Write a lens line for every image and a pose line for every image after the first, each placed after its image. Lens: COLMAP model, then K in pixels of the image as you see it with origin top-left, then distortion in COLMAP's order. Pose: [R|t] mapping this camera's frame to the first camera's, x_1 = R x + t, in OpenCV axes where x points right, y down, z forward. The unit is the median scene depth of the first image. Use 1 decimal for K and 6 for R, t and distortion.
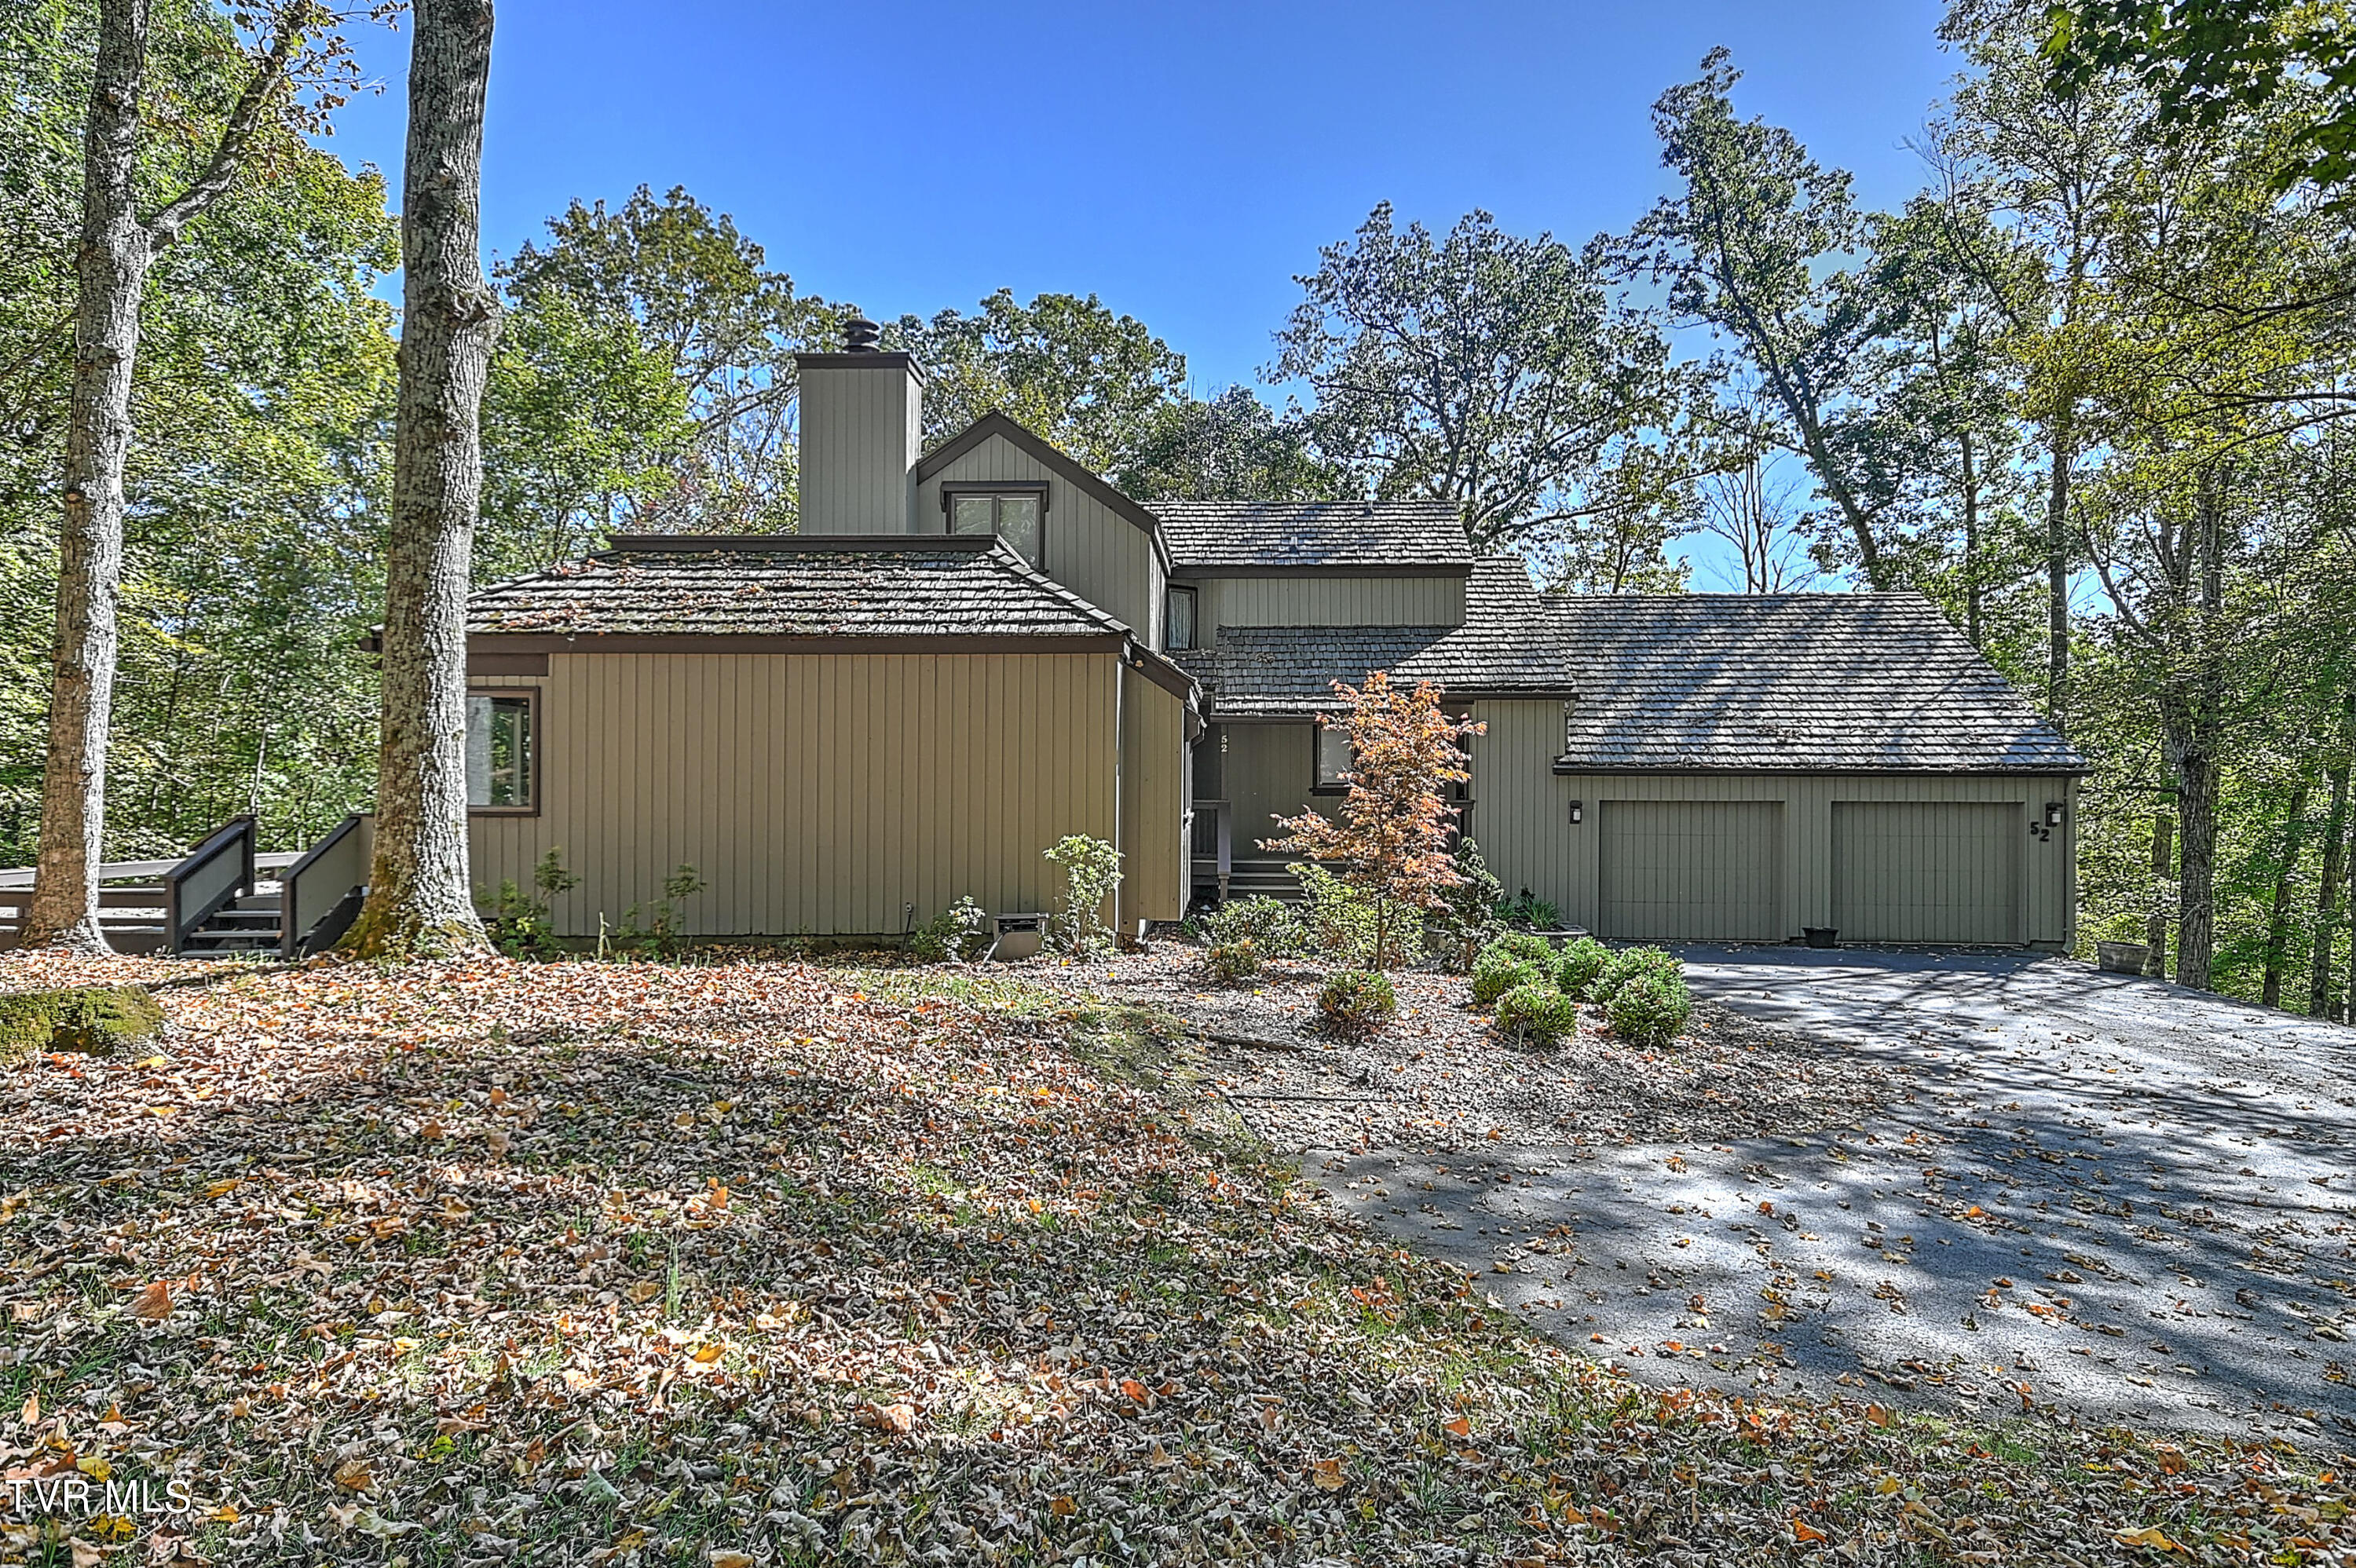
lens RADIAL K [[1279.9, 0, 1247.8], [0, 1279.9, 778.3], [0, 0, 1]] dist [0.025365, 0.001173]
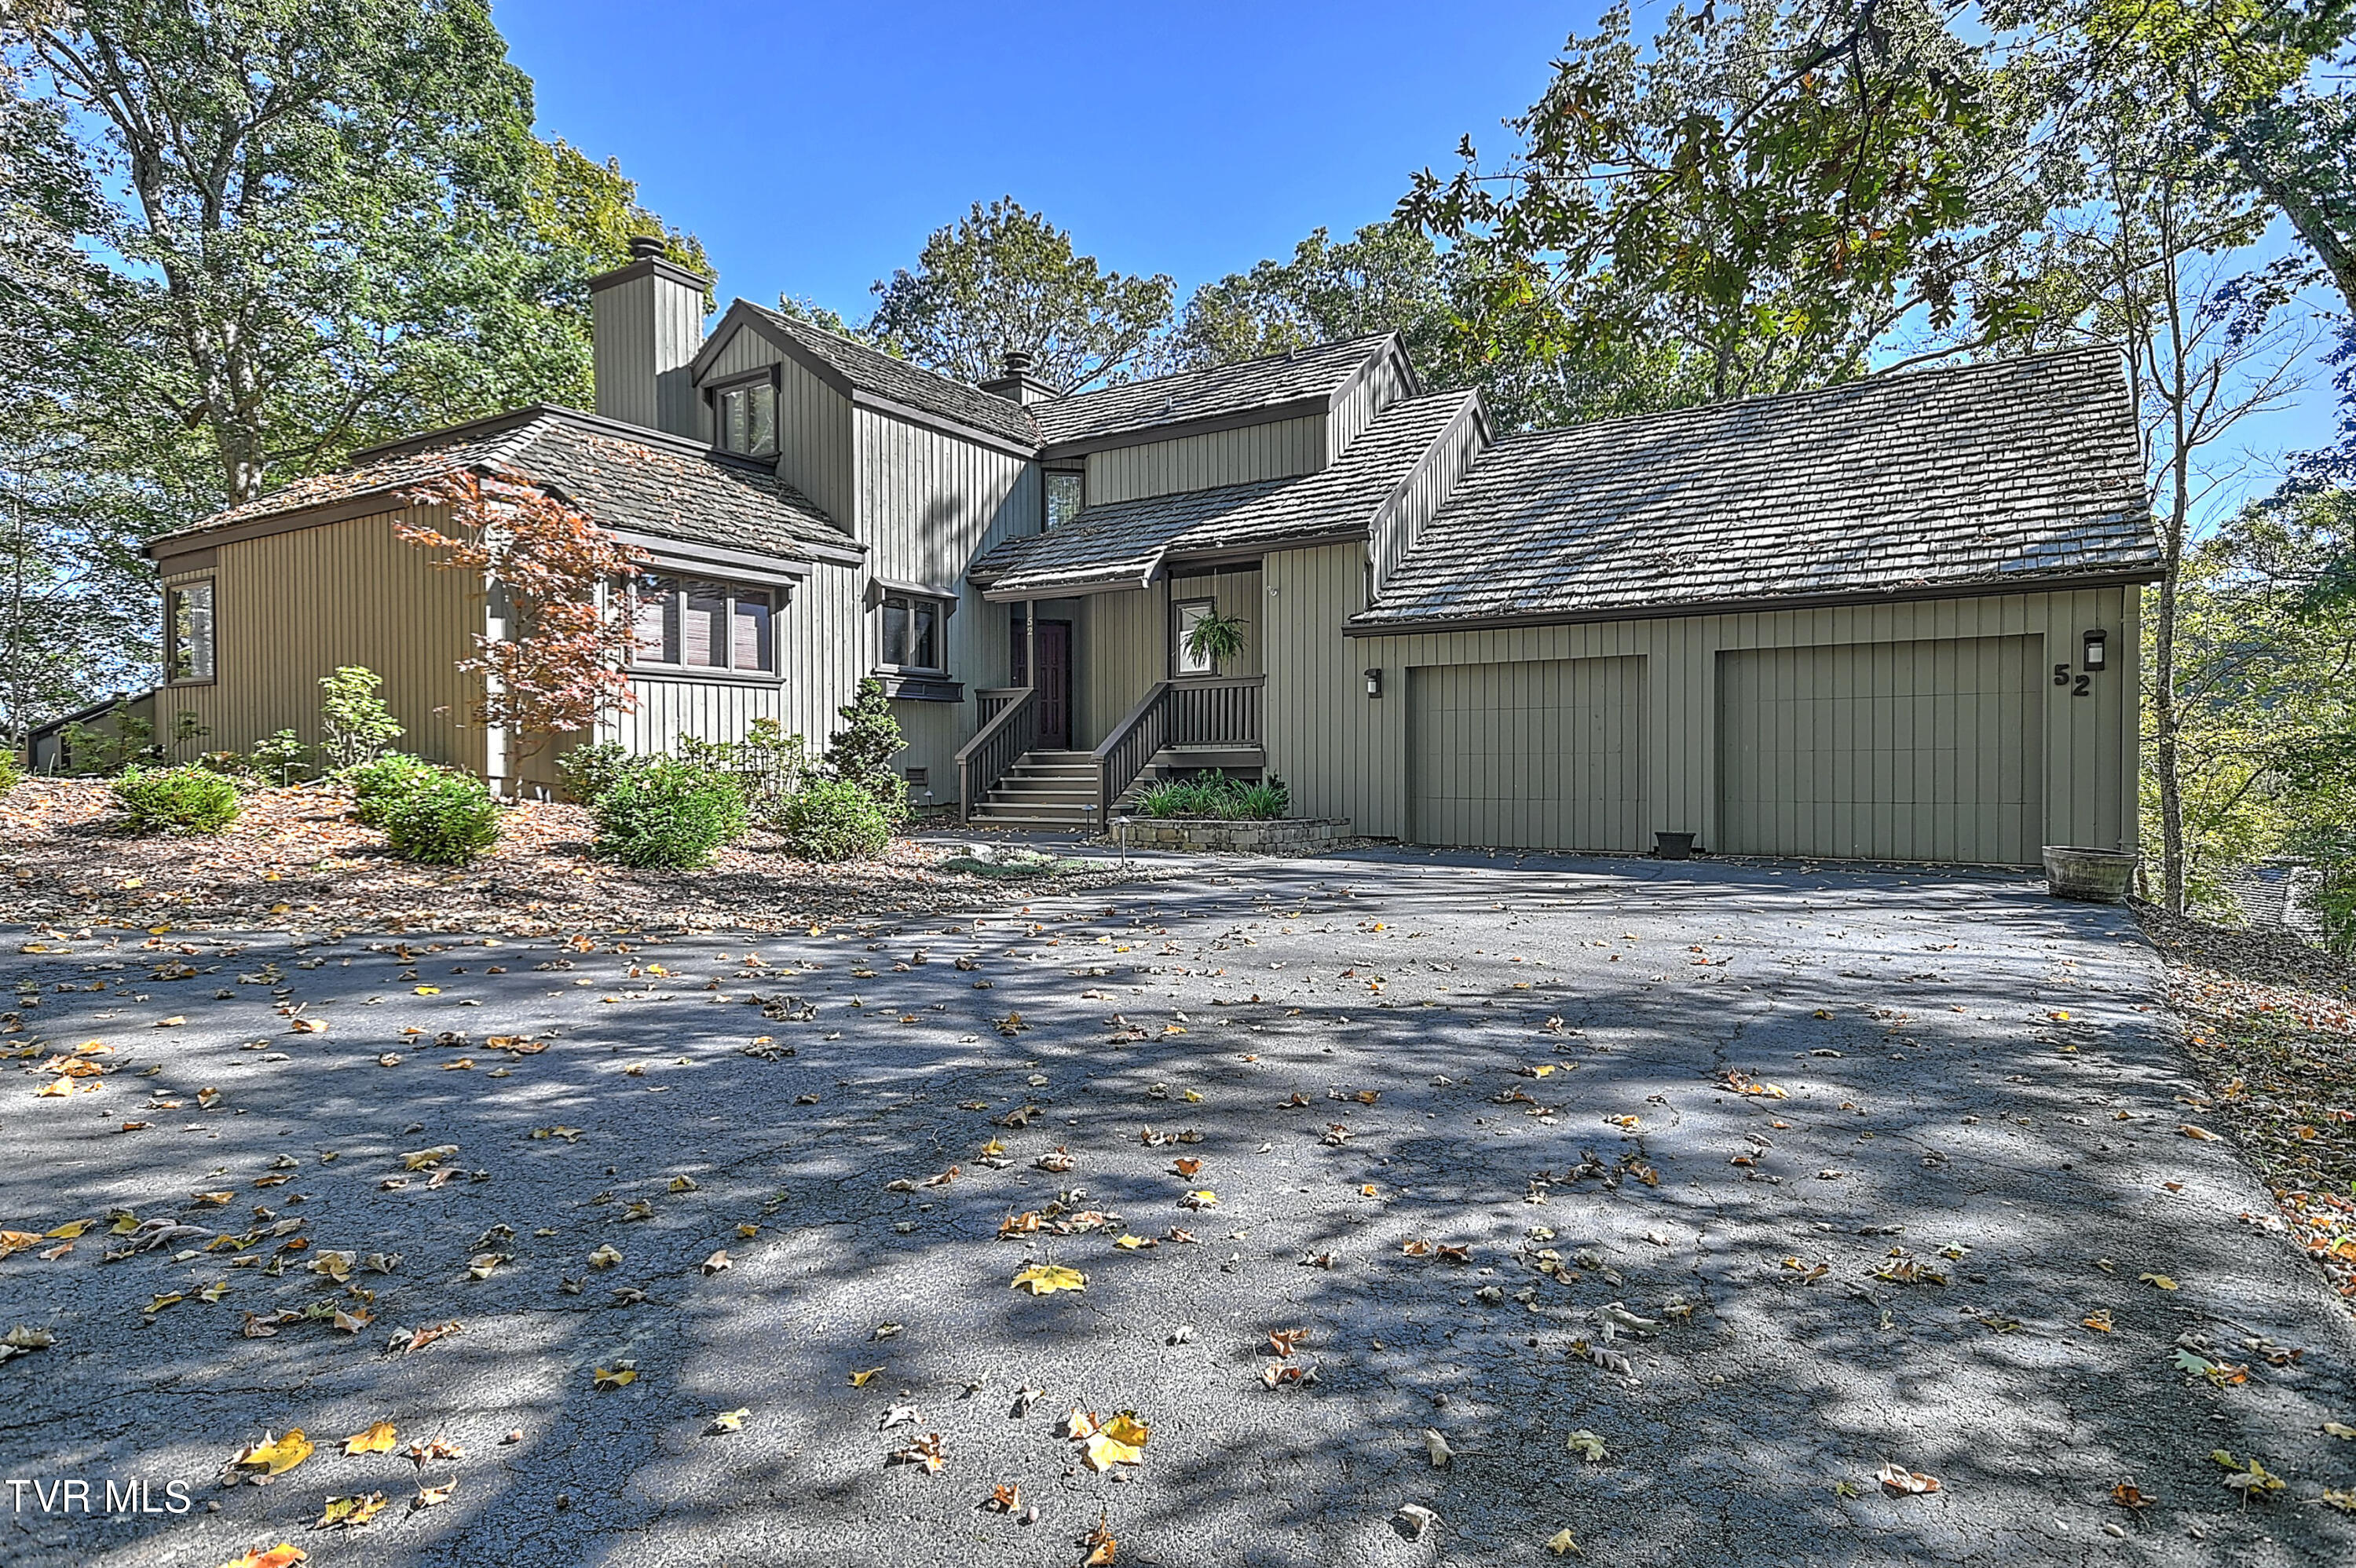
lens RADIAL K [[1279.9, 0, 1199.8], [0, 1279.9, 781.6], [0, 0, 1]] dist [0.025365, 0.001173]
pose [[0.867533, -0.005409, -0.497350, 0.555502], [0.011678, 0.999887, 0.009496, 0.077933], [0.497243, -0.014046, 0.867498, 0.266196]]
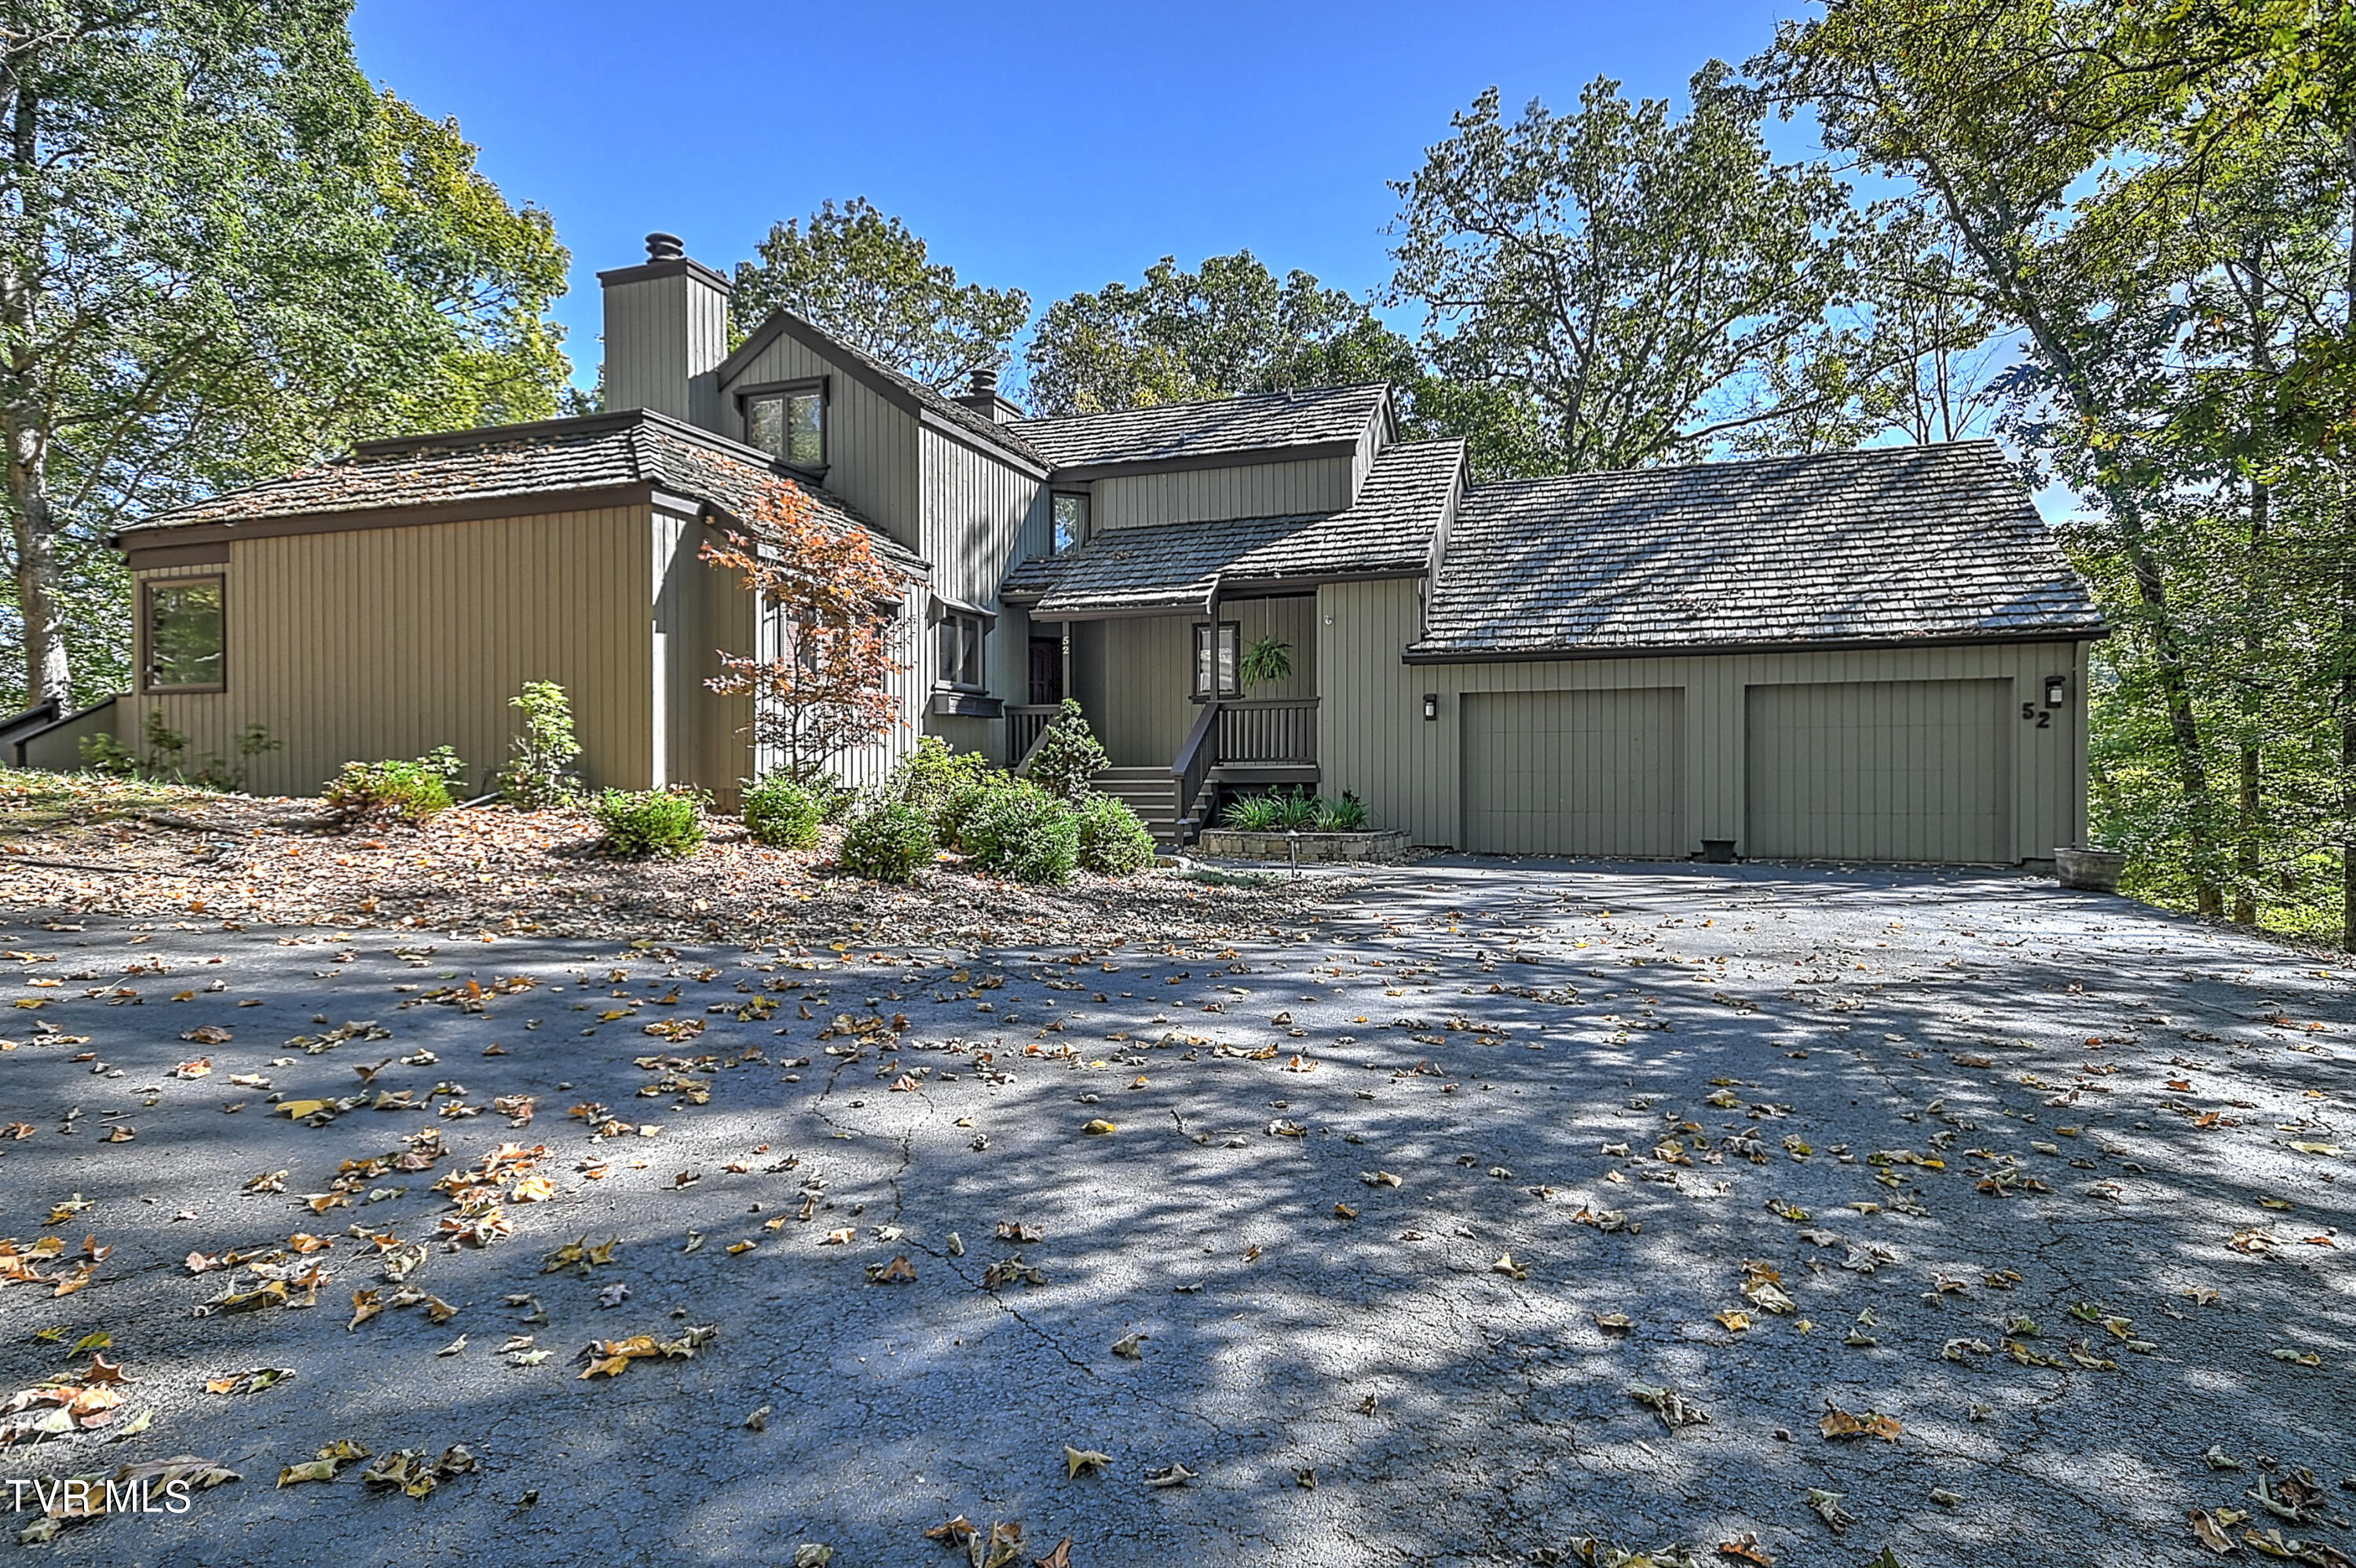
lens RADIAL K [[1279.9, 0, 1216.6], [0, 1279.9, 776.3], [0, 0, 1]] dist [0.025365, 0.001173]
pose [[0.953943, -0.009680, -0.299831, 0.378562], [0.010386, 0.999946, 0.000761, 0.070920], [0.299807, -0.003840, 0.953992, 0.131824]]
